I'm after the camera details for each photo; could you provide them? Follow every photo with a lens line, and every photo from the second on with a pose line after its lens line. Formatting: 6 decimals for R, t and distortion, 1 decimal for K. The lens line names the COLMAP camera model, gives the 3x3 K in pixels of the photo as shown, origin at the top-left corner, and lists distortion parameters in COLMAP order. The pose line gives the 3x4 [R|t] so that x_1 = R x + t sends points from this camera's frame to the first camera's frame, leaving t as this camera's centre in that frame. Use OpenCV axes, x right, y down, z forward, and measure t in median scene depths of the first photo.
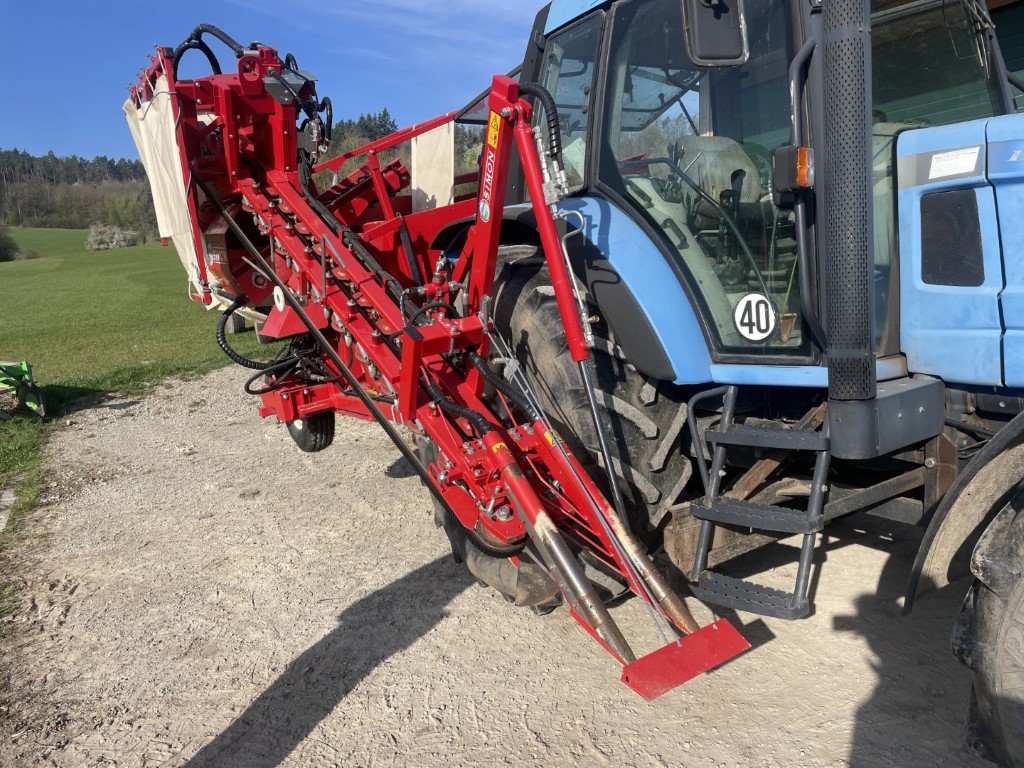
lens RADIAL K [[816.9, 0, 513.2], [0, 816.9, 366.6], [0, 0, 1]] dist [0.098640, -0.102918]
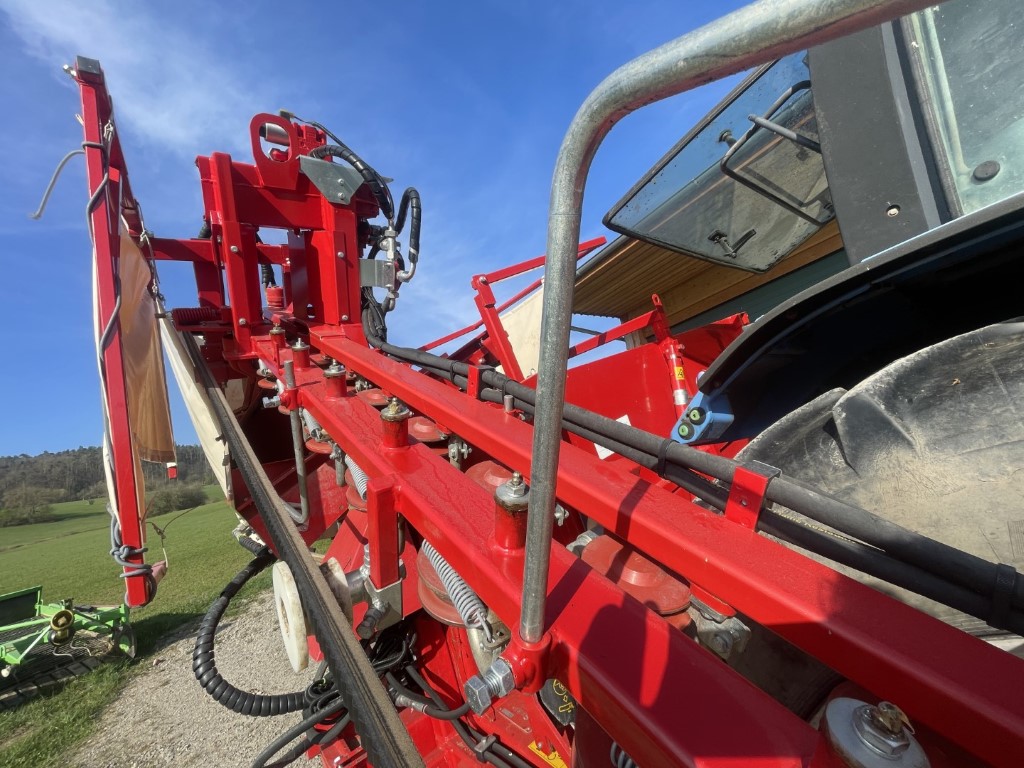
lens RADIAL K [[423.0, 0, 512.0], [0, 423.0, 384.0], [0, 0, 1]] dist [0.002152, 0.000034]
pose [[0.990017, -0.108369, 0.090128, -0.187125], [0.131280, 0.941710, -0.309755, -0.084158], [-0.051307, 0.318494, 0.946535, 0.722136]]
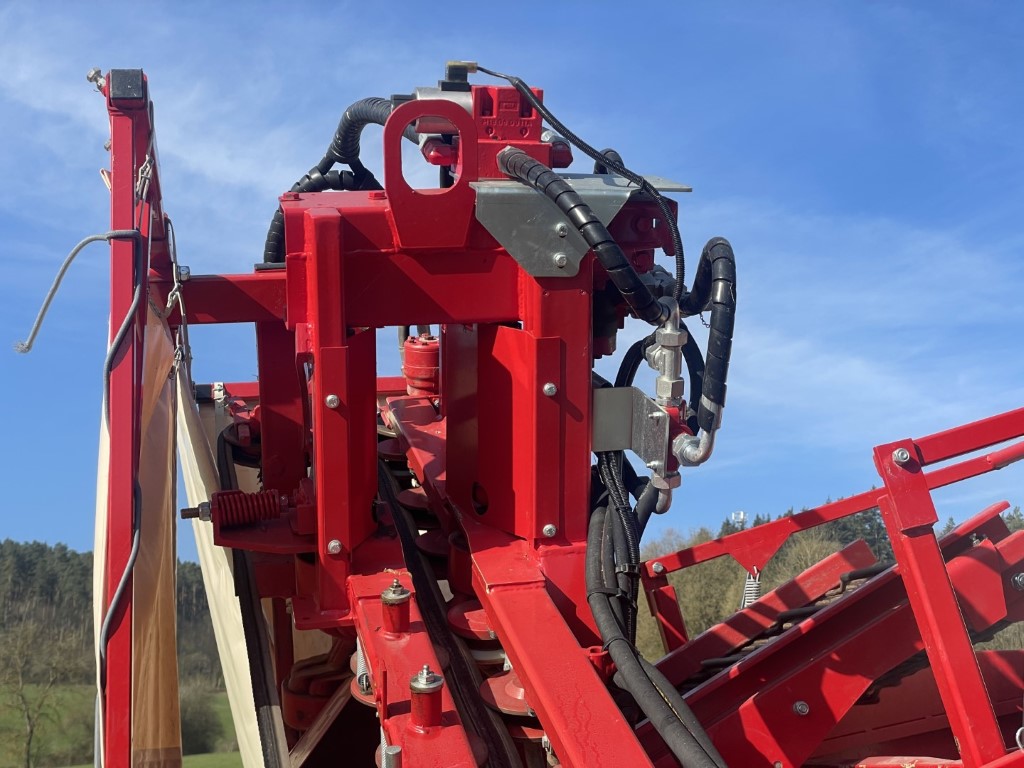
lens RADIAL K [[1564.5, 0, 512.0], [0, 1564.5, 384.0], [0, 0, 1]] dist [0.087751, 0.070308]
pose [[0.931948, -0.036825, -0.360716, -0.114381], [-0.096875, 0.933377, -0.345574, -0.119226], [0.349410, 0.357002, 0.866292, 0.579560]]
